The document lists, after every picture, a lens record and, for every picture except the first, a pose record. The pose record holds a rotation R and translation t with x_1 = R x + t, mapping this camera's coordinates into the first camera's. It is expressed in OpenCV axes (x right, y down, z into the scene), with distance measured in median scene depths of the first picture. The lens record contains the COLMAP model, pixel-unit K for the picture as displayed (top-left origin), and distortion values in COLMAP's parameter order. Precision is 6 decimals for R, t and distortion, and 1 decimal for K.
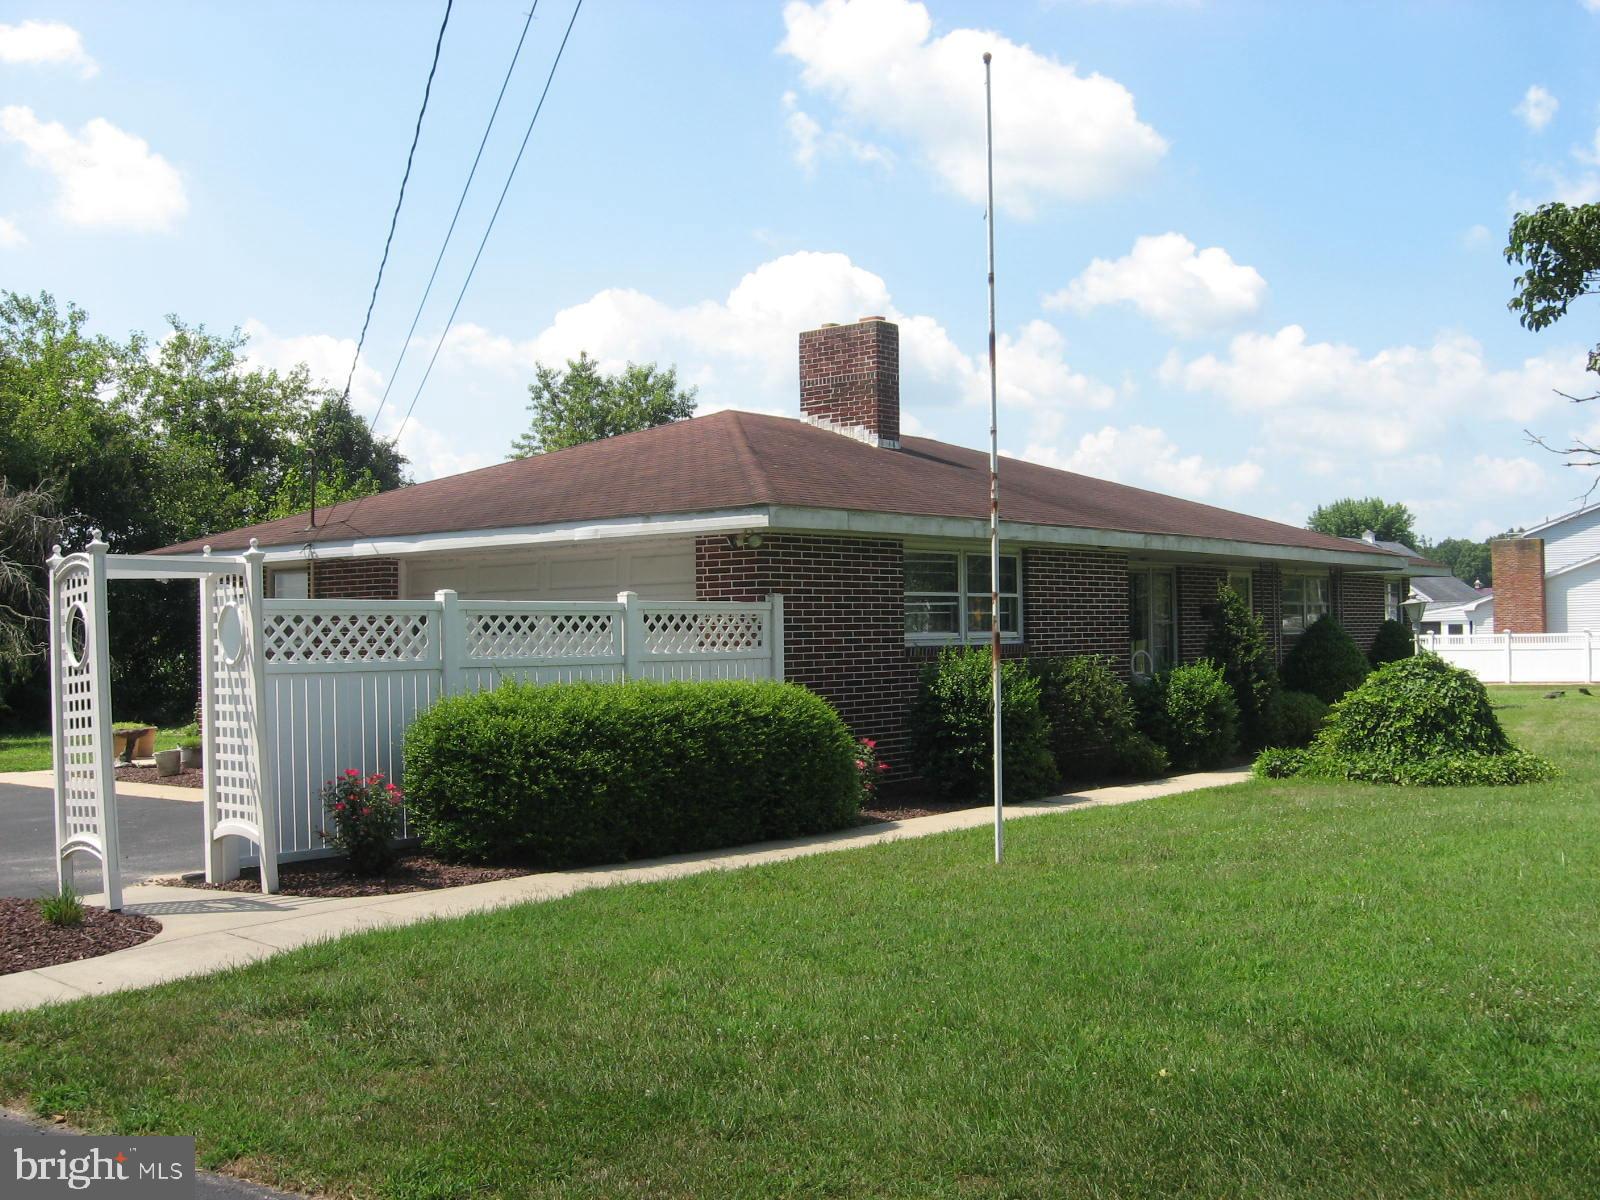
lens RADIAL K [[1670.3, 0, 800.0], [0, 1670.3, 600.0], [0, 0, 1]] dist [-0.131759, 0.024617]
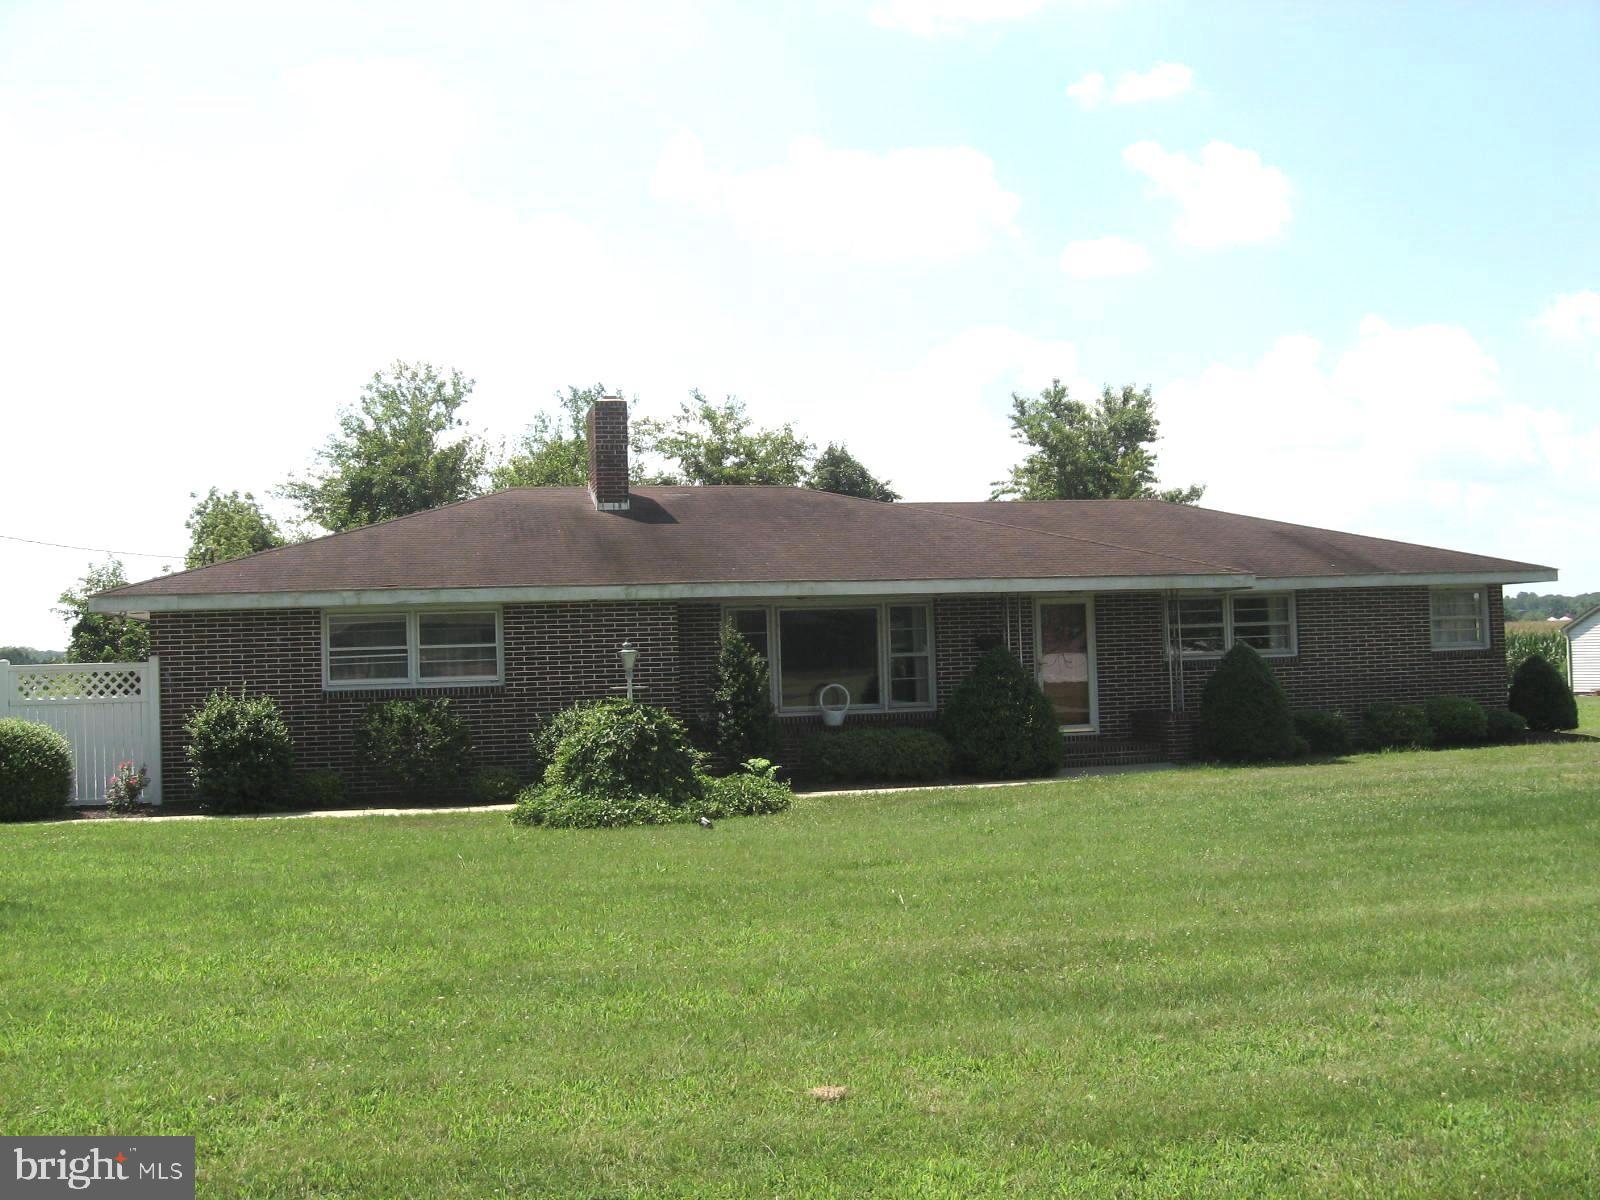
lens RADIAL K [[1670.3, 0, 800.0], [0, 1670.3, 600.0], [0, 0, 1]] dist [-0.131759, 0.024617]
pose [[0.759700, -0.030738, -0.649547, 0.530199], [0.033610, 0.999403, -0.007984, -0.008926], [0.649405, -0.015766, 0.760279, 0.119820]]
